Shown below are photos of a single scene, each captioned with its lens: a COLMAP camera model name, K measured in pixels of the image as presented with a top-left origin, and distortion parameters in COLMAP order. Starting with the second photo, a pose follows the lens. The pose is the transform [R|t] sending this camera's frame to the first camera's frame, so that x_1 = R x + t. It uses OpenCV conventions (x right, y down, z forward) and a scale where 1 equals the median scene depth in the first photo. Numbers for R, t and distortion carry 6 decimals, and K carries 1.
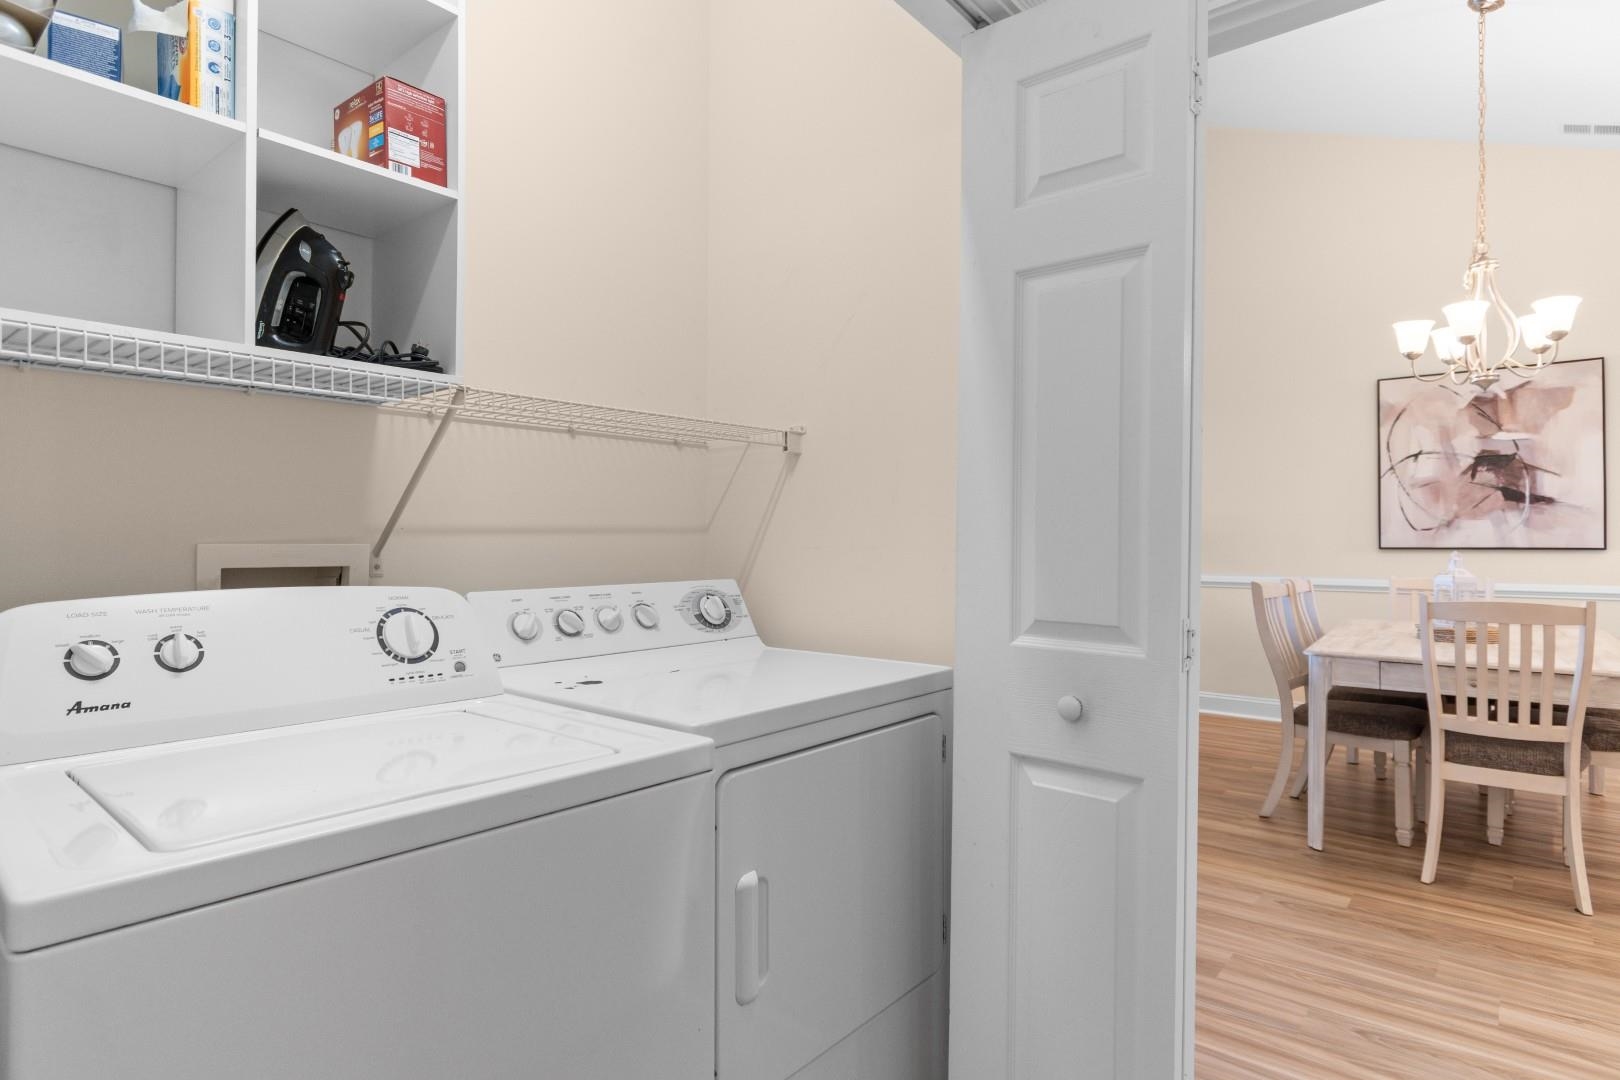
lens RADIAL K [[886.1, 0, 814.5], [0, 886.1, 531.2], [0, 0, 1]] dist [0.011326, -0.002314]
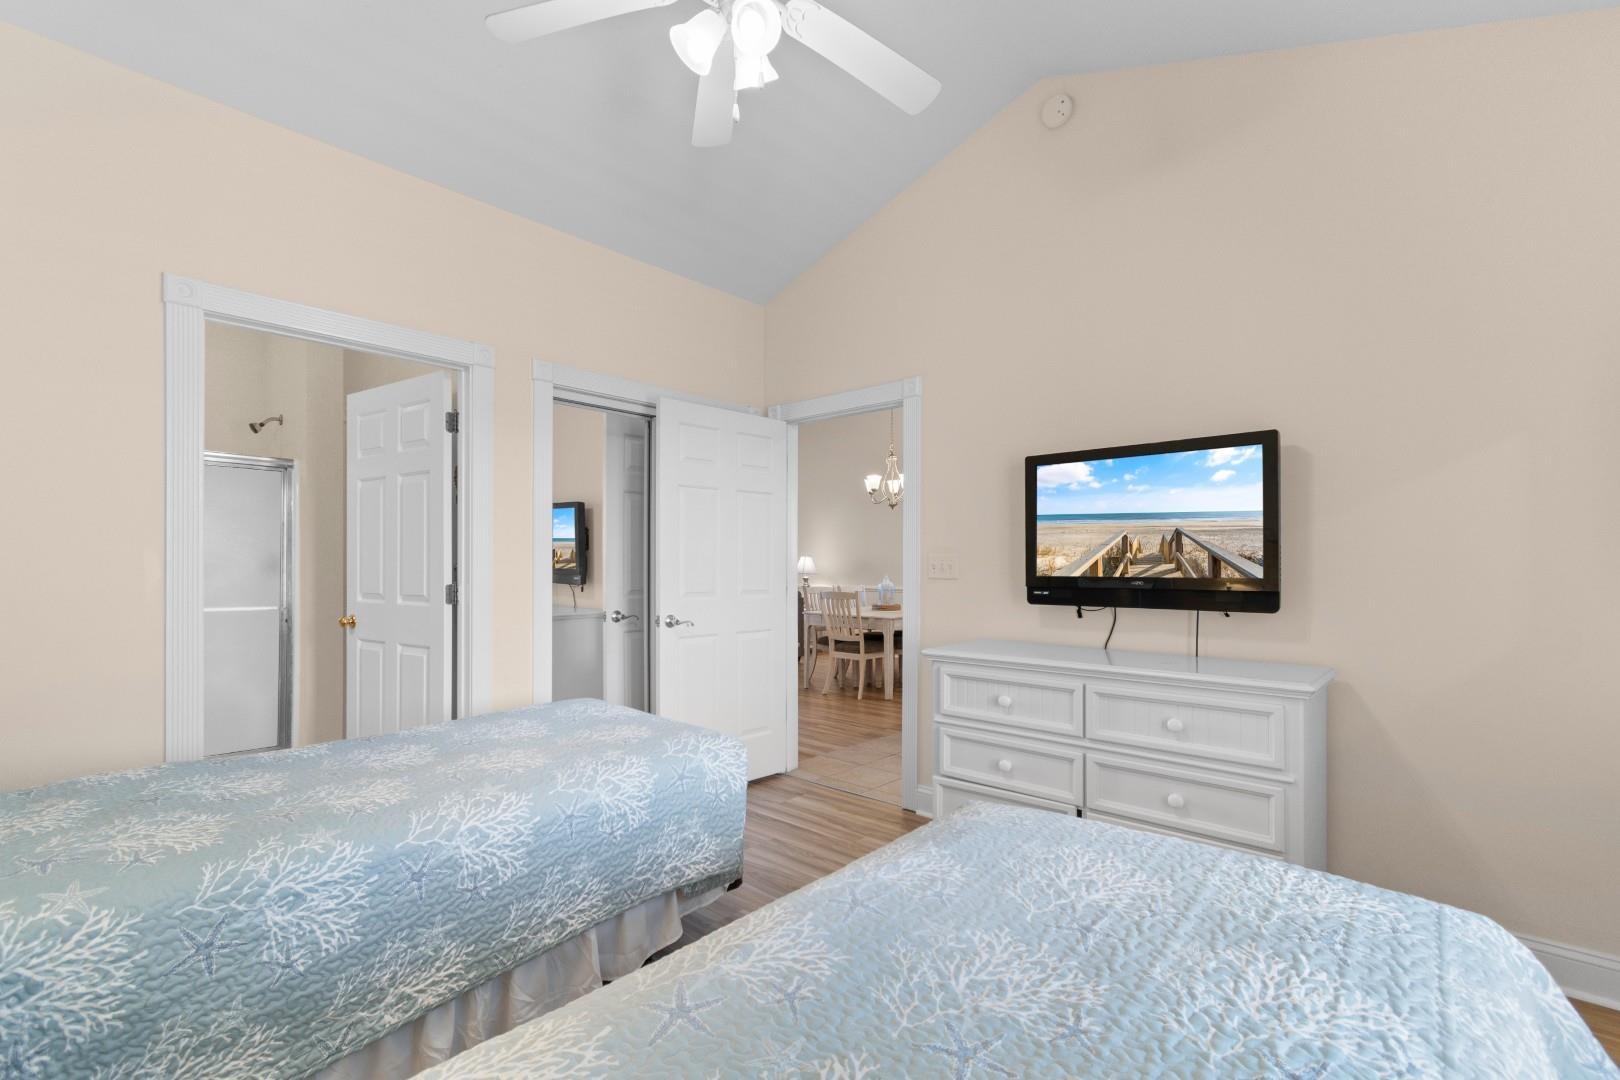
lens RADIAL K [[716.0, 0, 806.8], [0, 716.0, 556.1], [0, 0, 1]] dist [0.009245, -0.003207]
pose [[0.997695, -0.000208, -0.067852, 0.477897], [-0.000014, 0.999995, -0.003280, -0.014416], [0.067852, 0.003273, 0.997690, -0.727348]]
